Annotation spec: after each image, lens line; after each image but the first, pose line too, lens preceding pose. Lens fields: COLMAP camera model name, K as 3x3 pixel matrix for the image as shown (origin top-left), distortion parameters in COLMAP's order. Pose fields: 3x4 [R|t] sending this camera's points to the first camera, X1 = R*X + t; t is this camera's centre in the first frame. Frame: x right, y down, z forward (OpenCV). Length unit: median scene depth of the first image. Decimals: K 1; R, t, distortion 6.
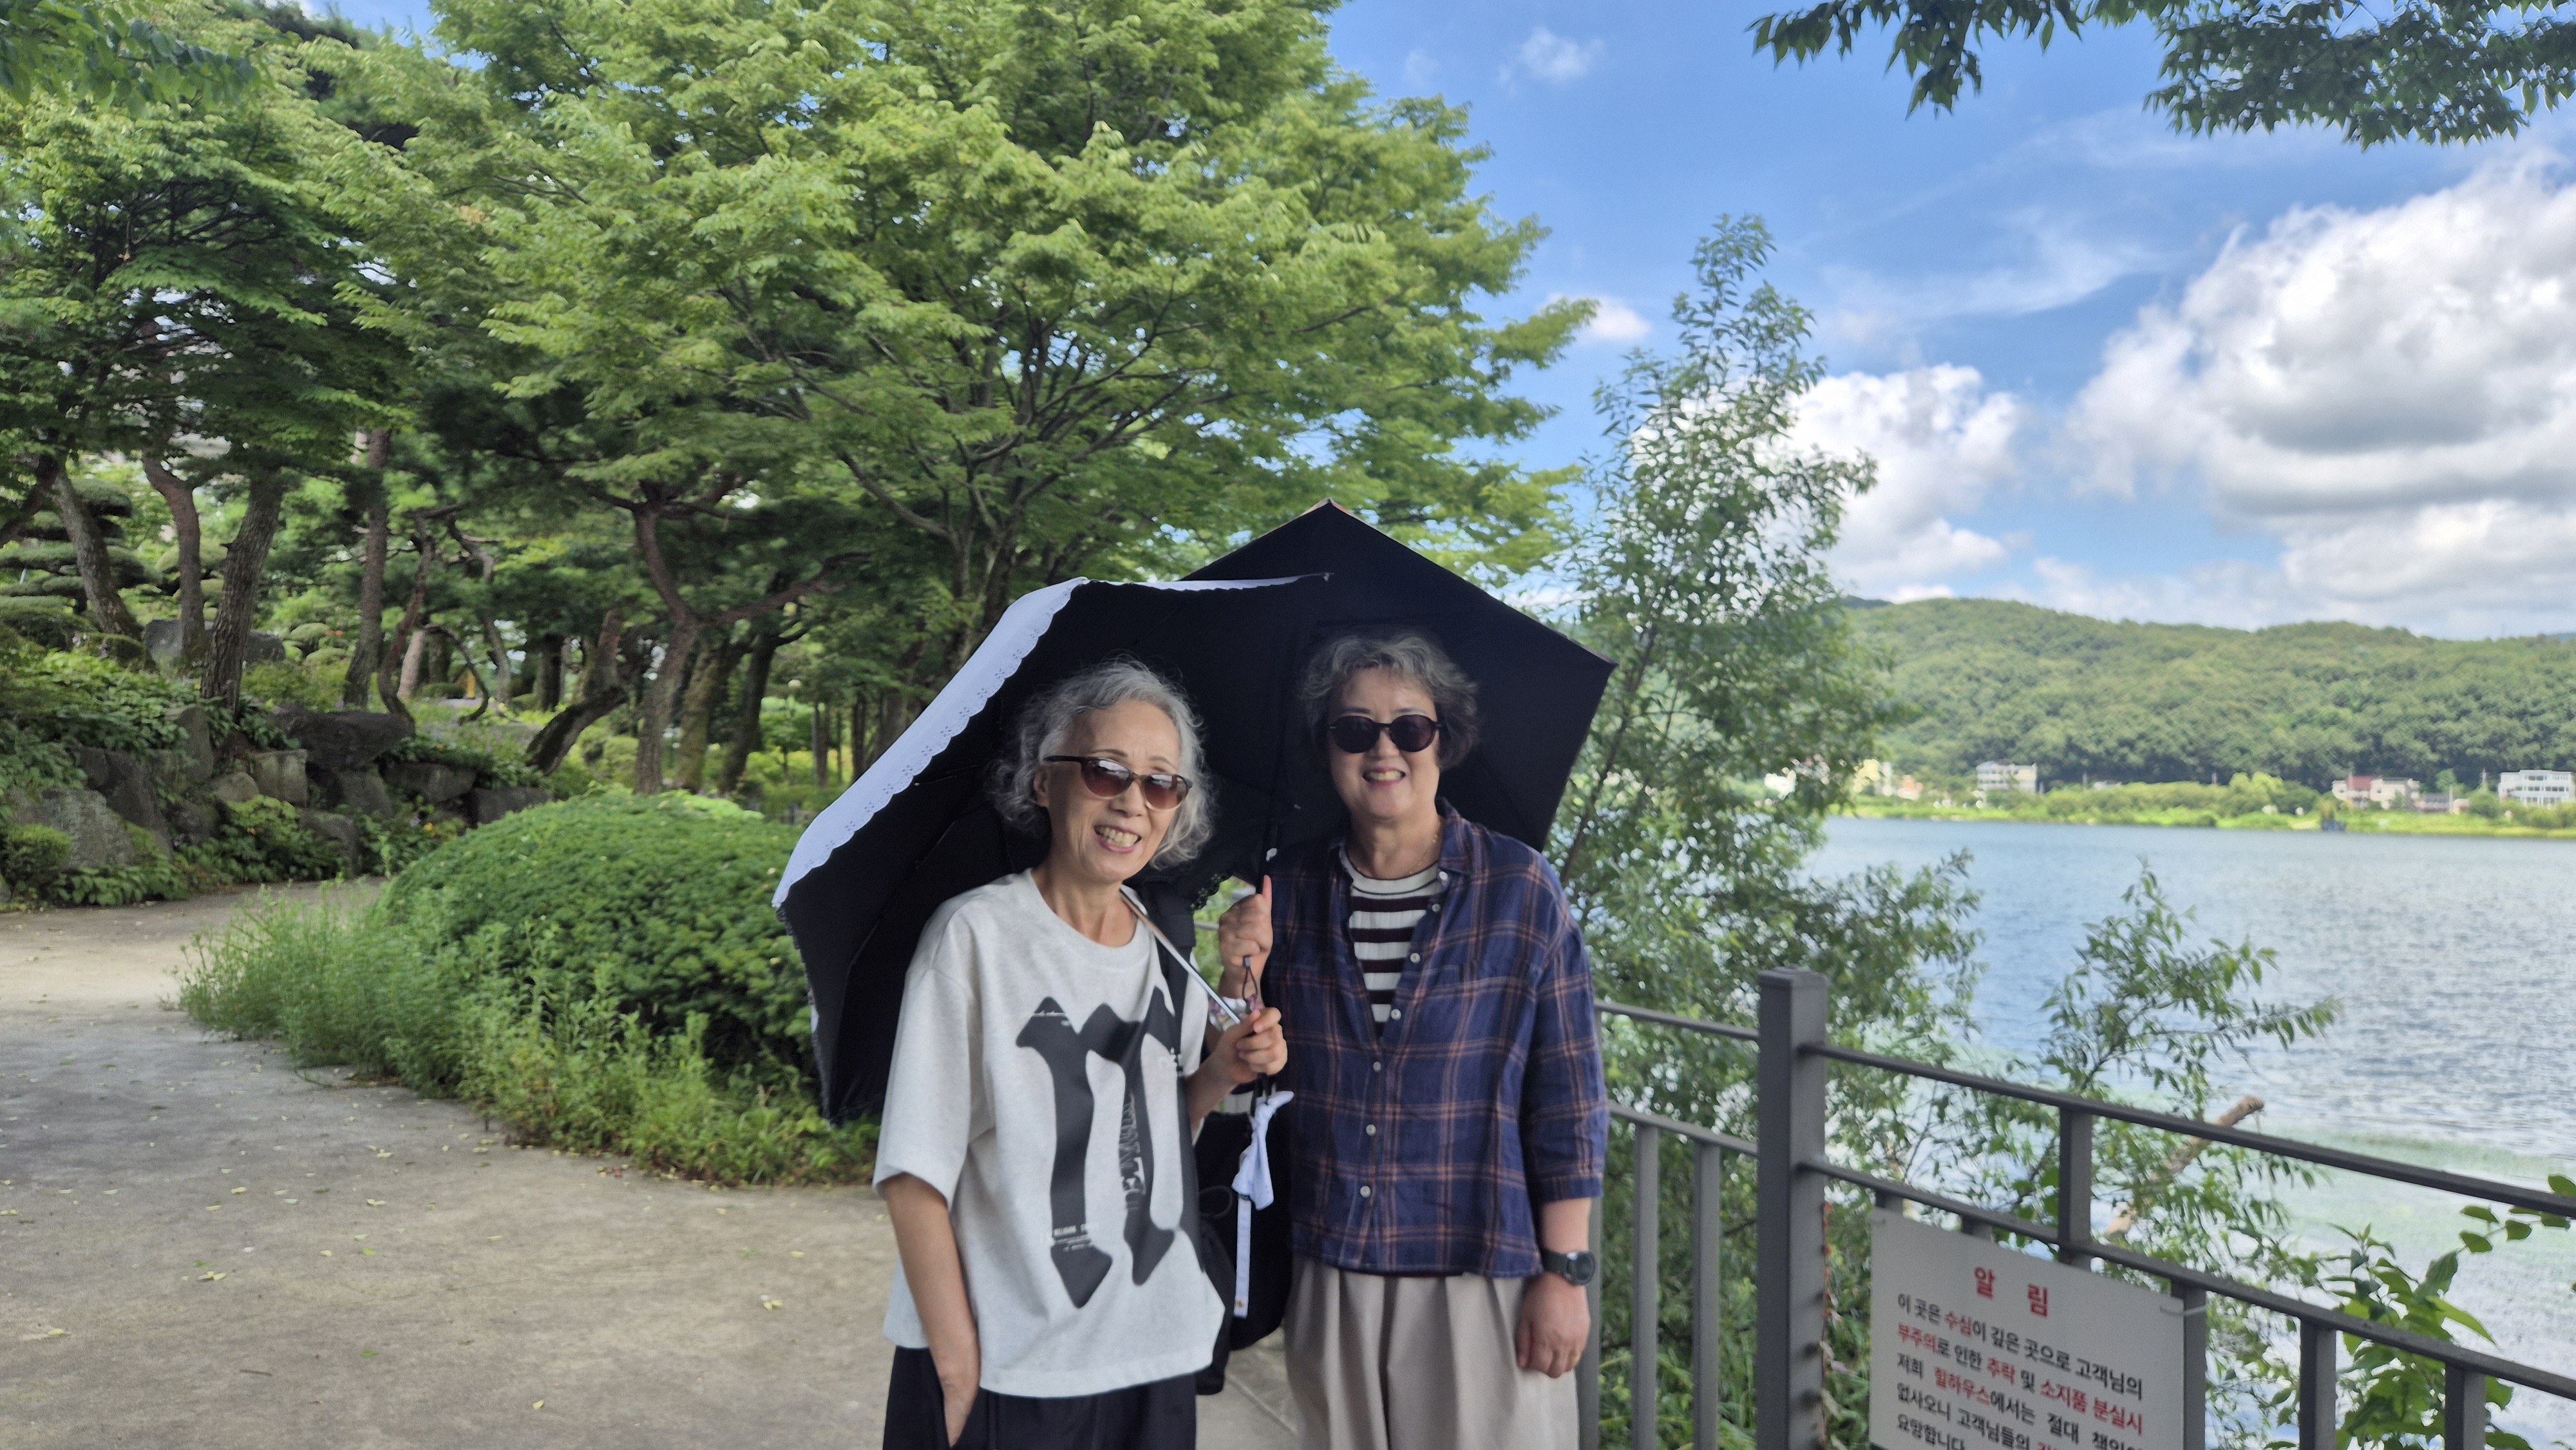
lens RADIAL K [[1842.6, 0, 1285.0], [0, 1842.6, 684.6], [0, 0, 1]] dist [0.053419, -0.062846]
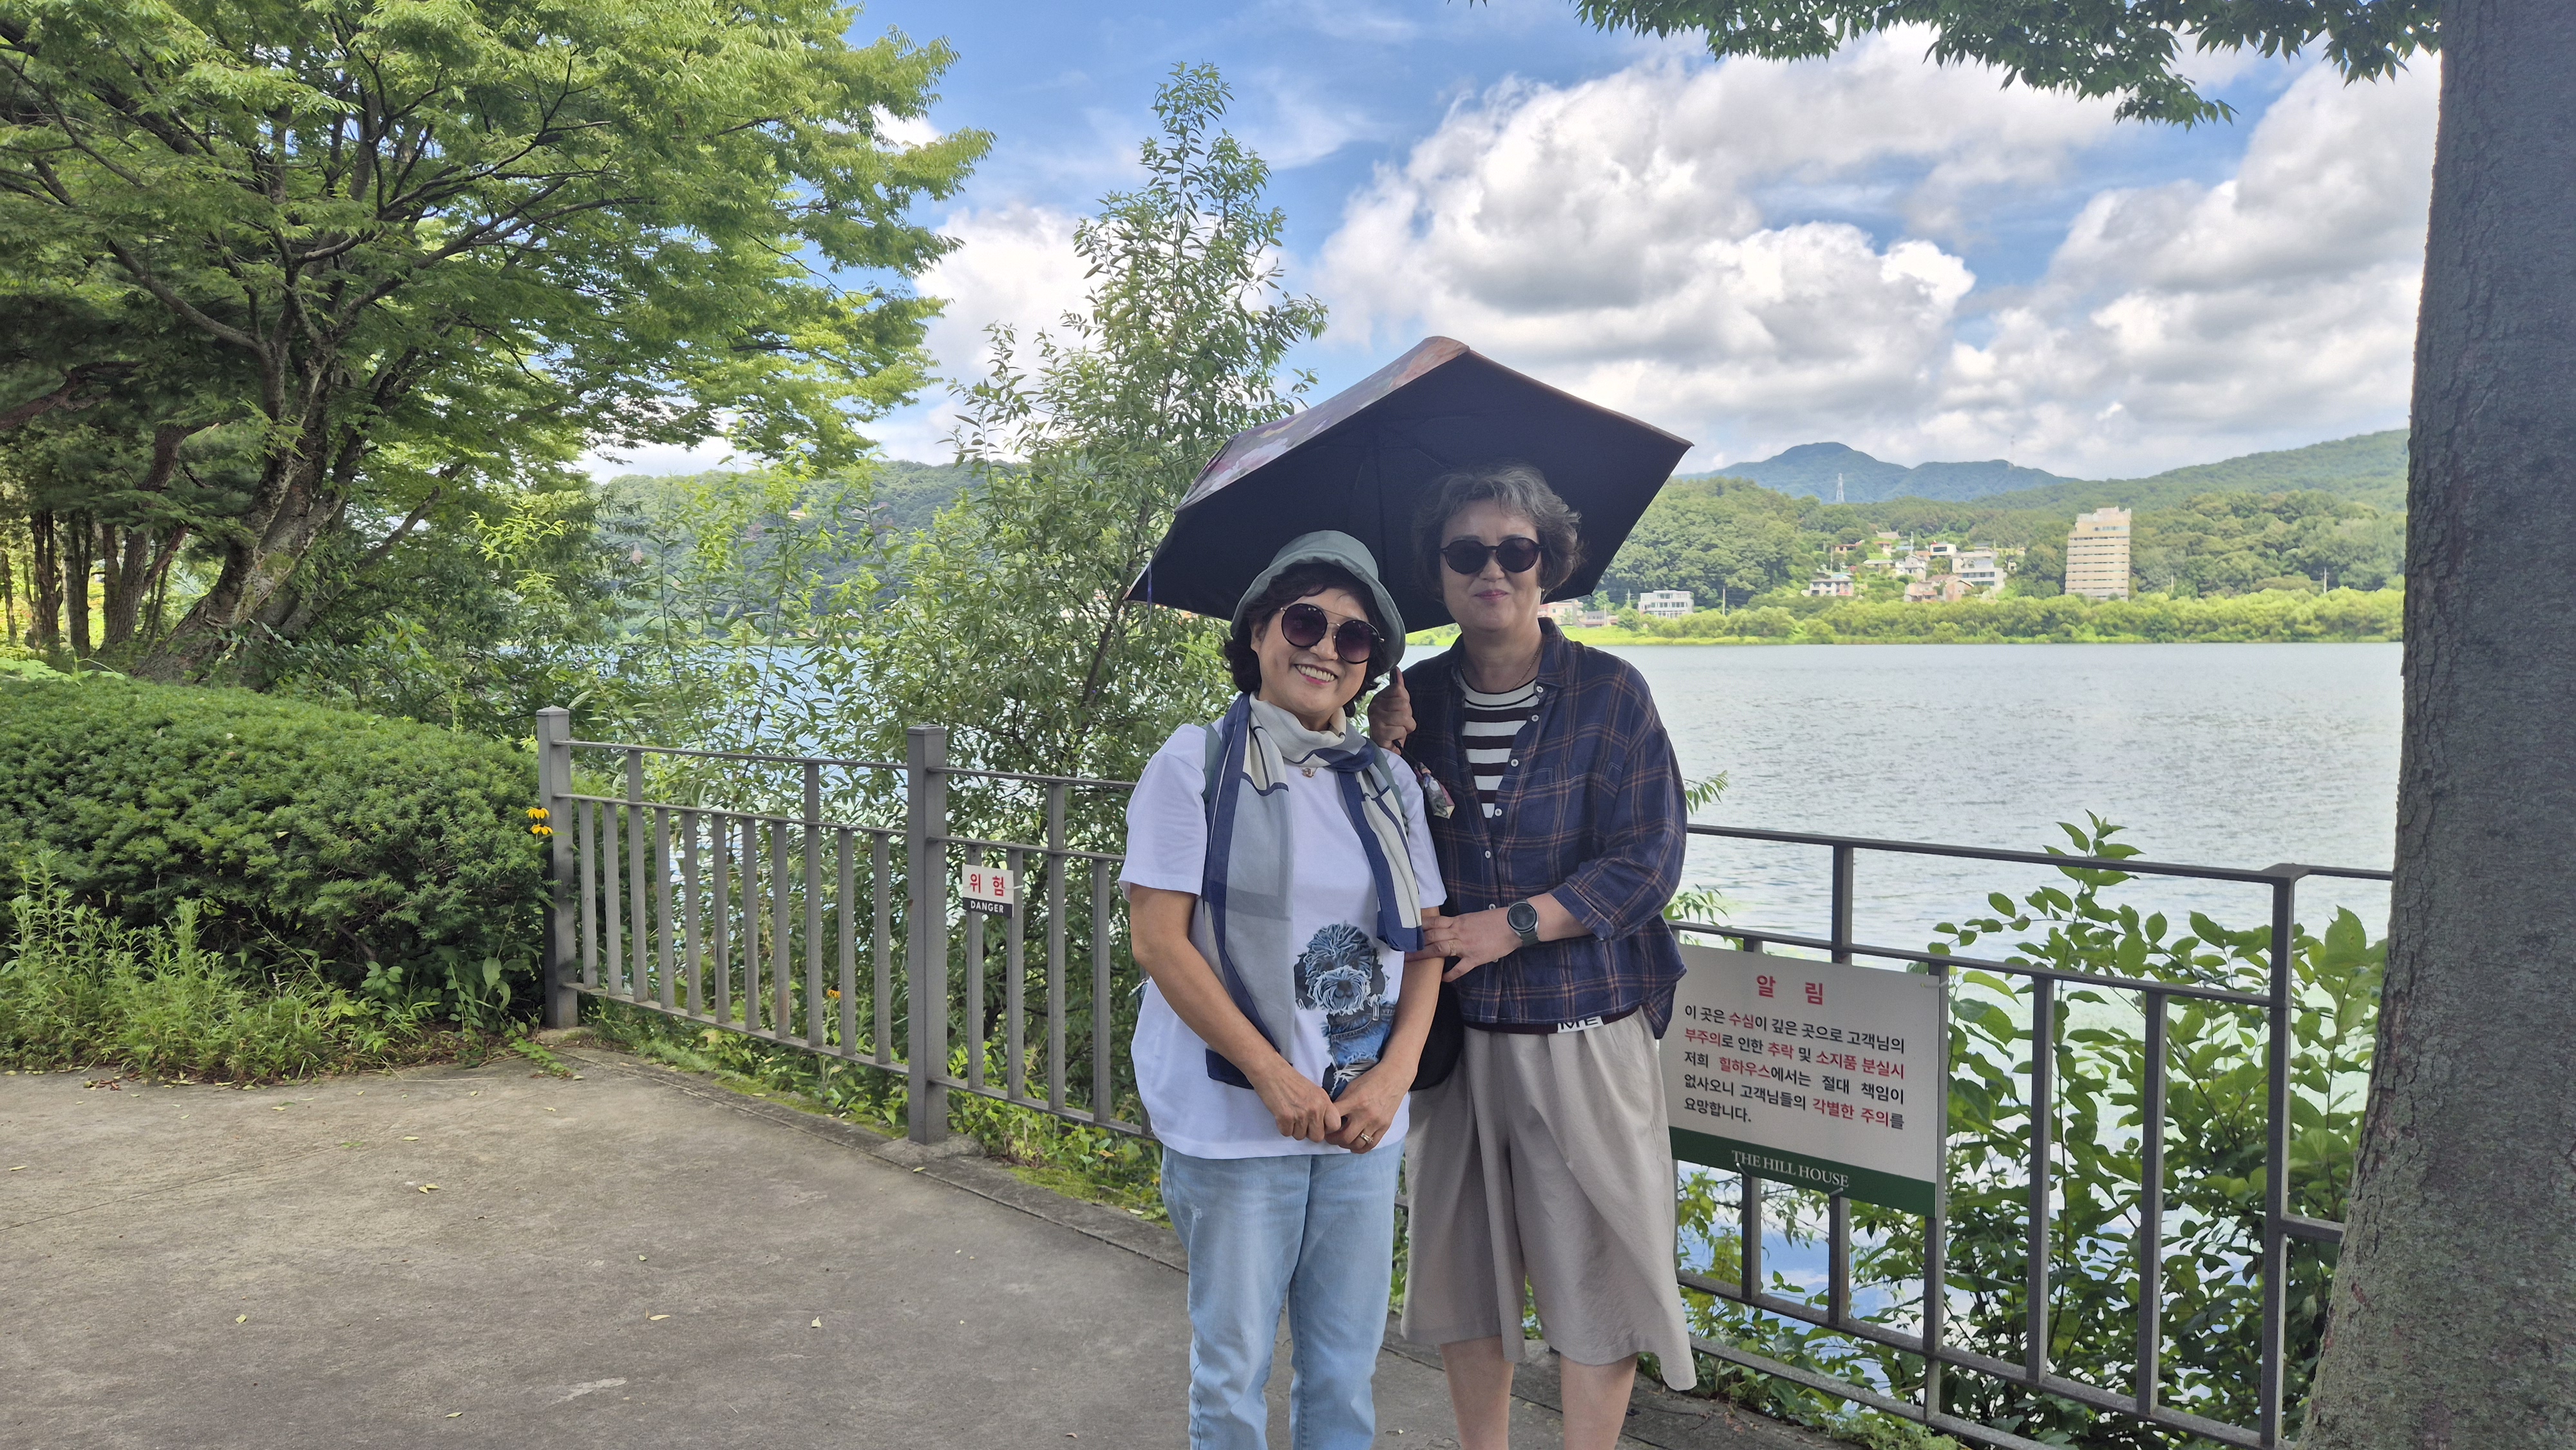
lens RADIAL K [[1848.1, 0, 1281.5], [0, 1848.1, 739.1], [0, 0, 1]] dist [0.051430, -0.035076]
pose [[0.914226, -0.049391, 0.402184, -0.187163], [0.002917, 0.993320, 0.115356, 0.001918], [-0.405195, -0.104288, 0.908263, -0.003059]]
